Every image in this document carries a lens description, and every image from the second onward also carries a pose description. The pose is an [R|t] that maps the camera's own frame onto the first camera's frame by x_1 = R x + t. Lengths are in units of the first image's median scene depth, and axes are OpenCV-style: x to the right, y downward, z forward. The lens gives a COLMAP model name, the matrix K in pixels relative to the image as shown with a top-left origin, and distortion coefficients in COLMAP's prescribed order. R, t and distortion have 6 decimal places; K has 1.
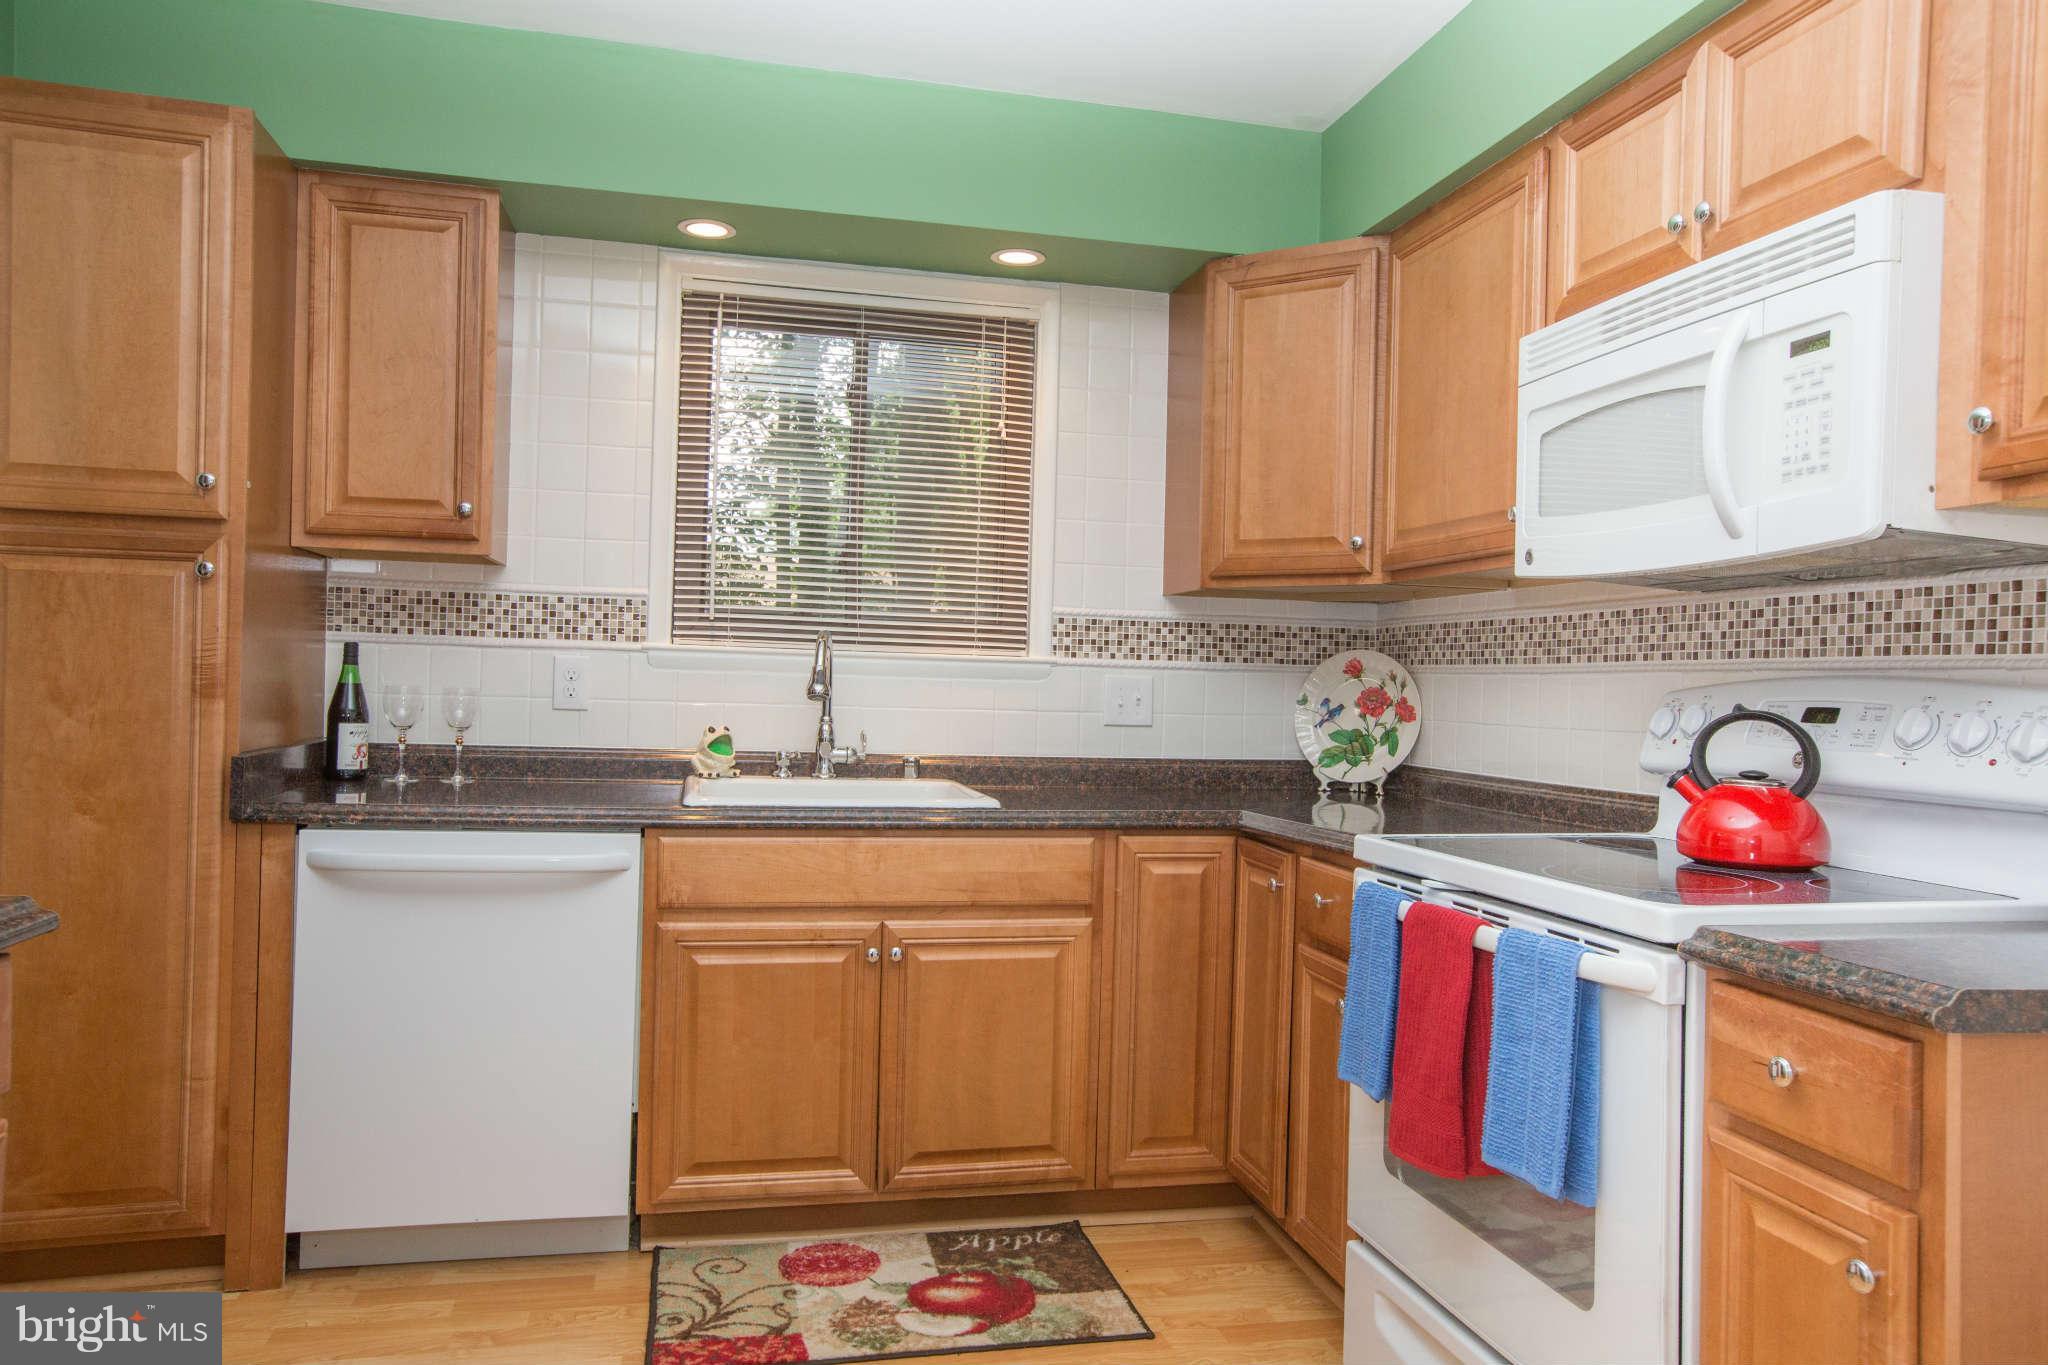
lens RADIAL K [[1386.5, 0, 1023.4], [0, 1386.5, 676.4], [0, 0, 1]] dist [-0.011702, 0.004925]
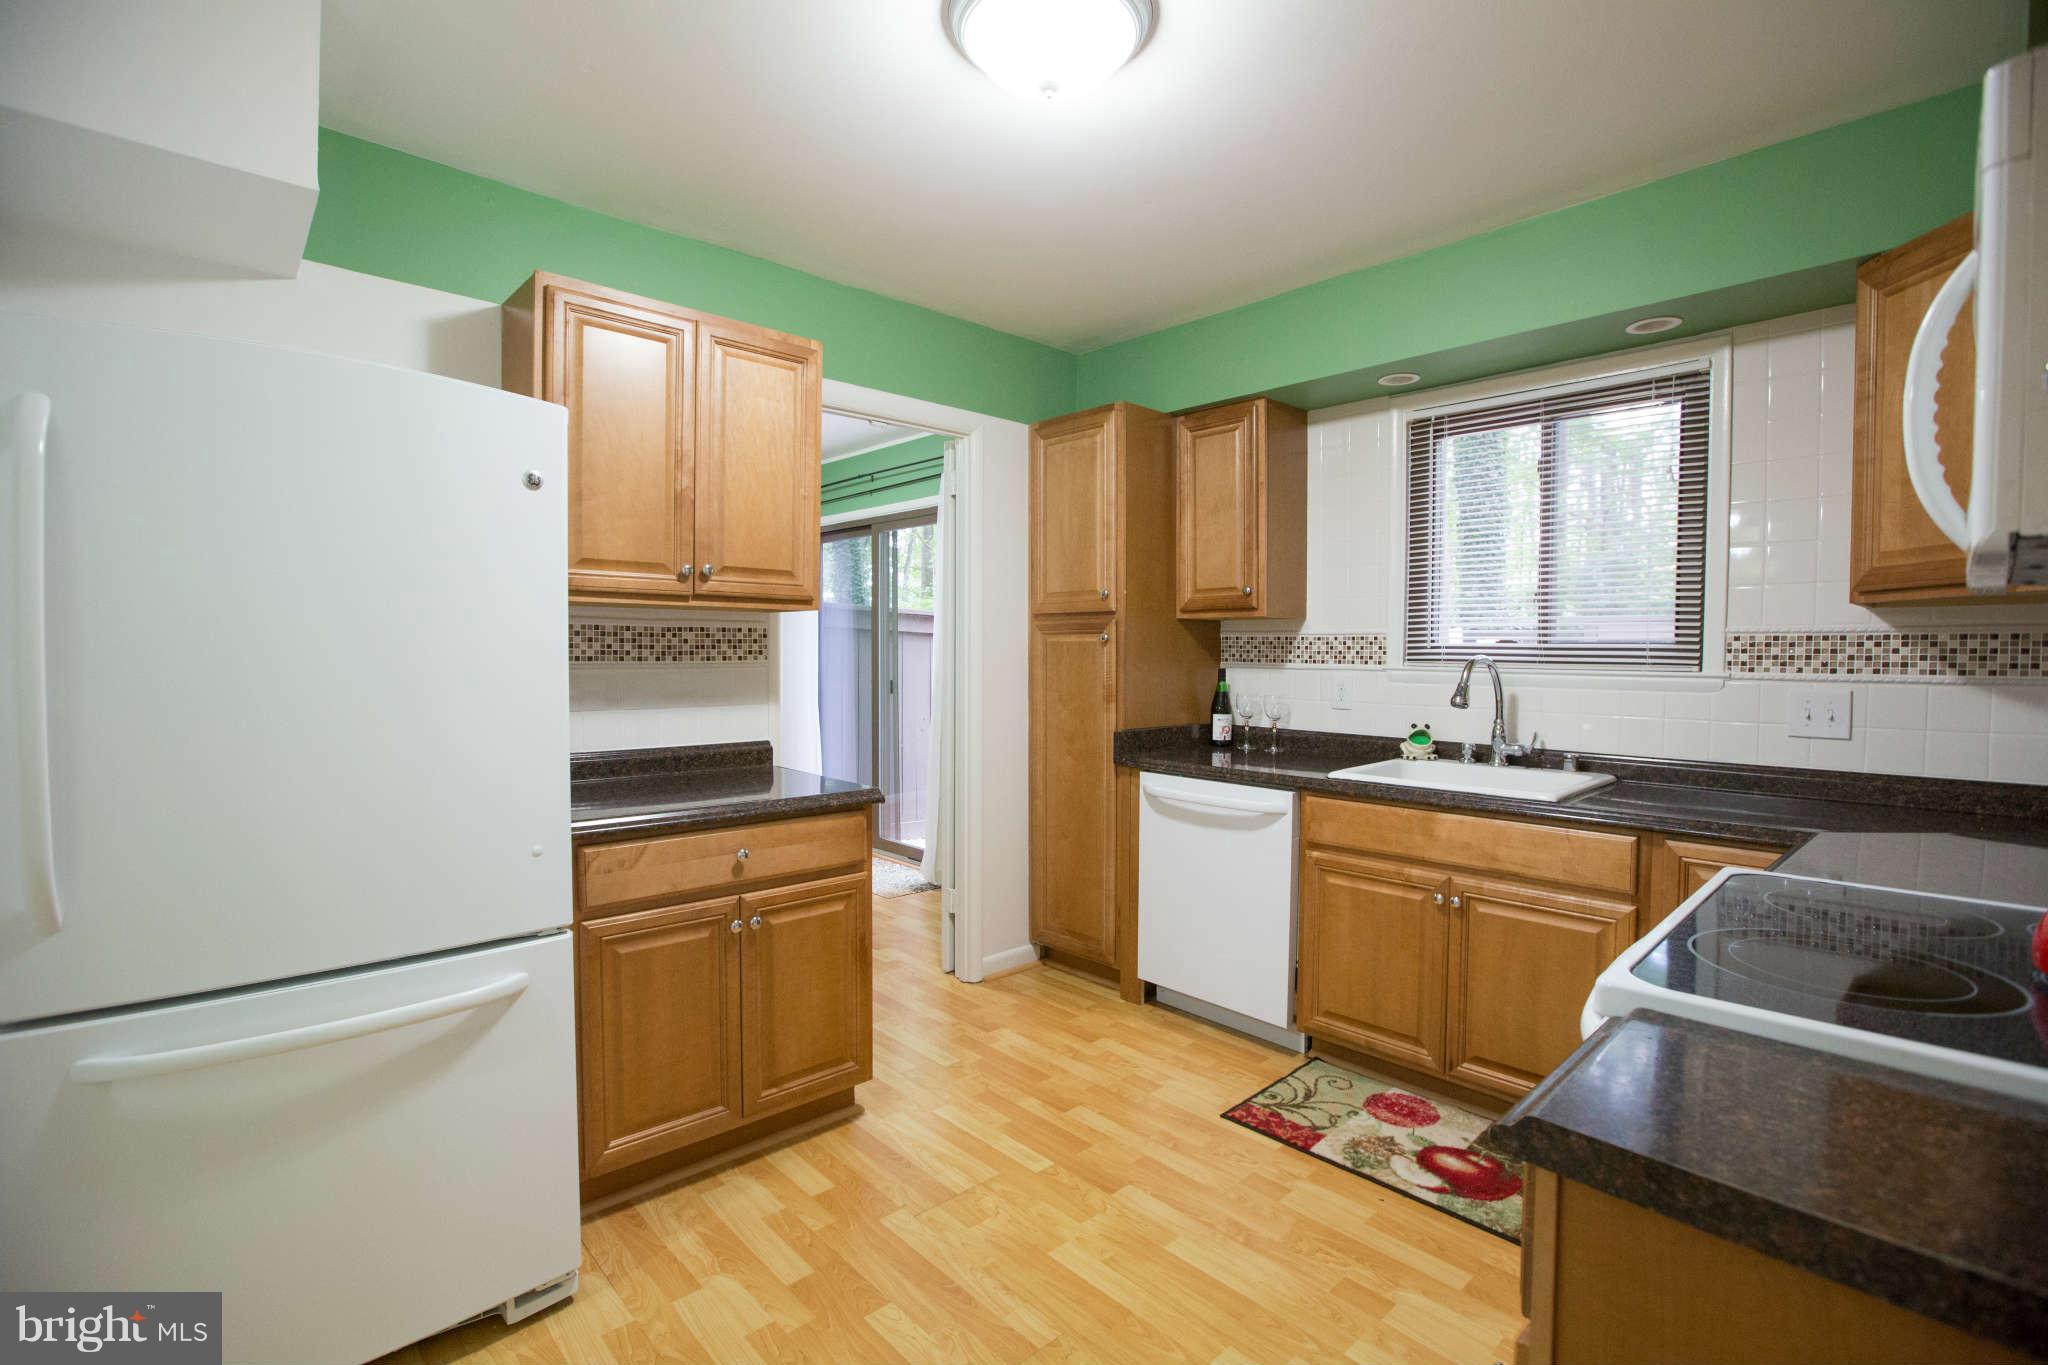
lens RADIAL K [[928.4, 0, 1024.0], [0, 928.4, 682.5], [0, 0, 1]] dist [-0.012605, 0.000946]
pose [[0.509305, 0.004443, -0.860574, 0.461424], [0.013637, 0.999819, 0.013233, -0.028810], [0.860478, -0.018475, 0.509153, 0.189586]]
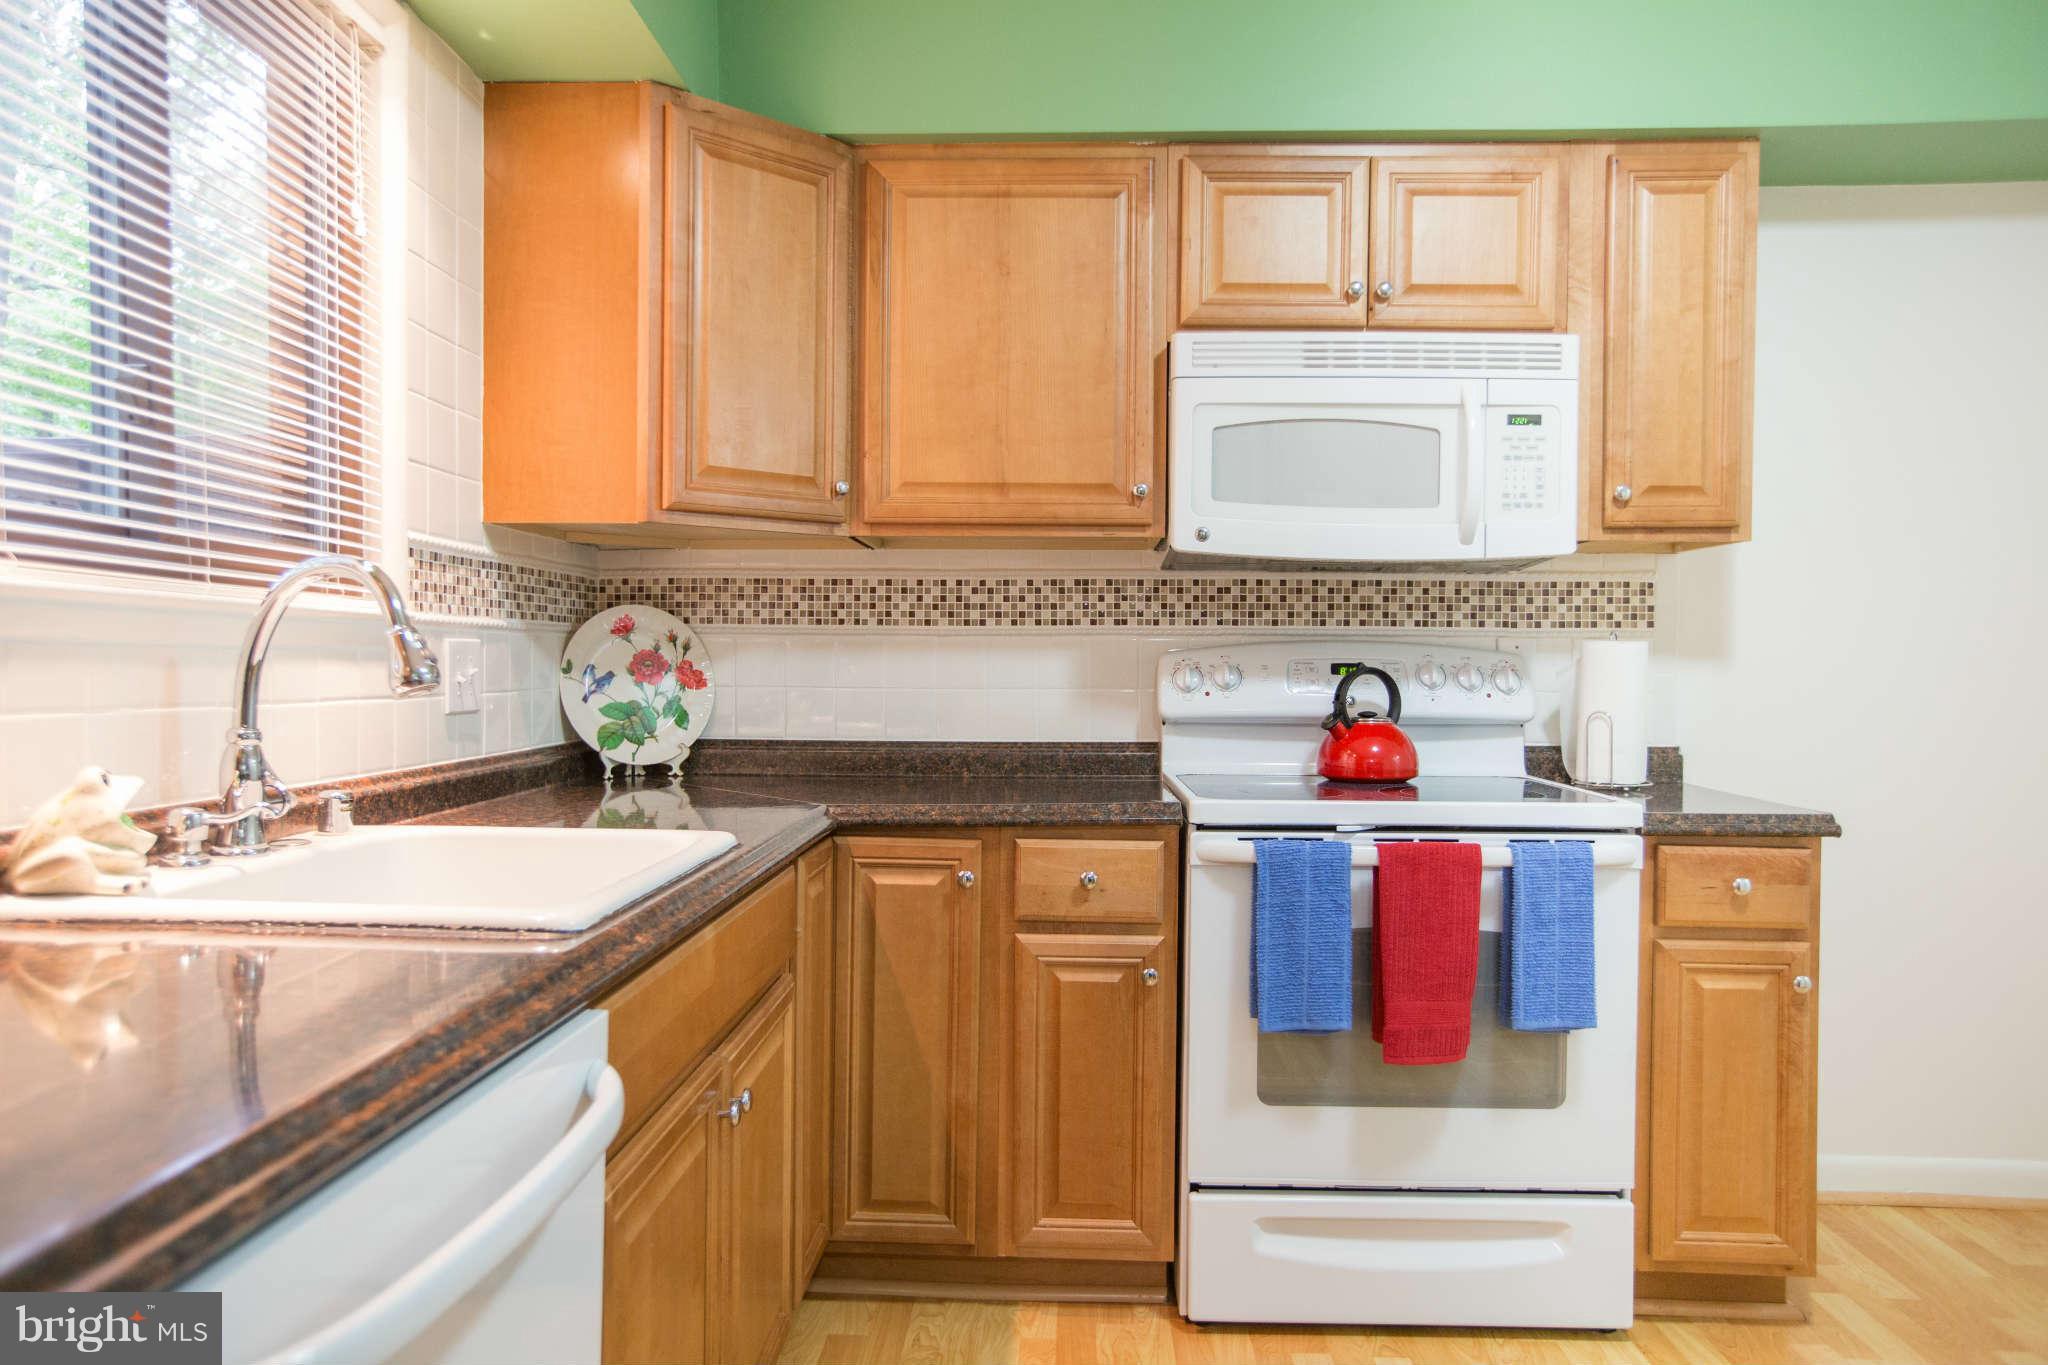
lens RADIAL K [[1386.5, 0, 1023.4], [0, 1386.5, 676.4], [0, 0, 1]] dist [-0.011702, 0.004925]
pose [[0.253341, -0.034865, 0.966749, -0.642647], [-0.005848, 0.999277, 0.037570, -0.011242], [-0.967359, -0.015172, 0.252954, 0.723666]]
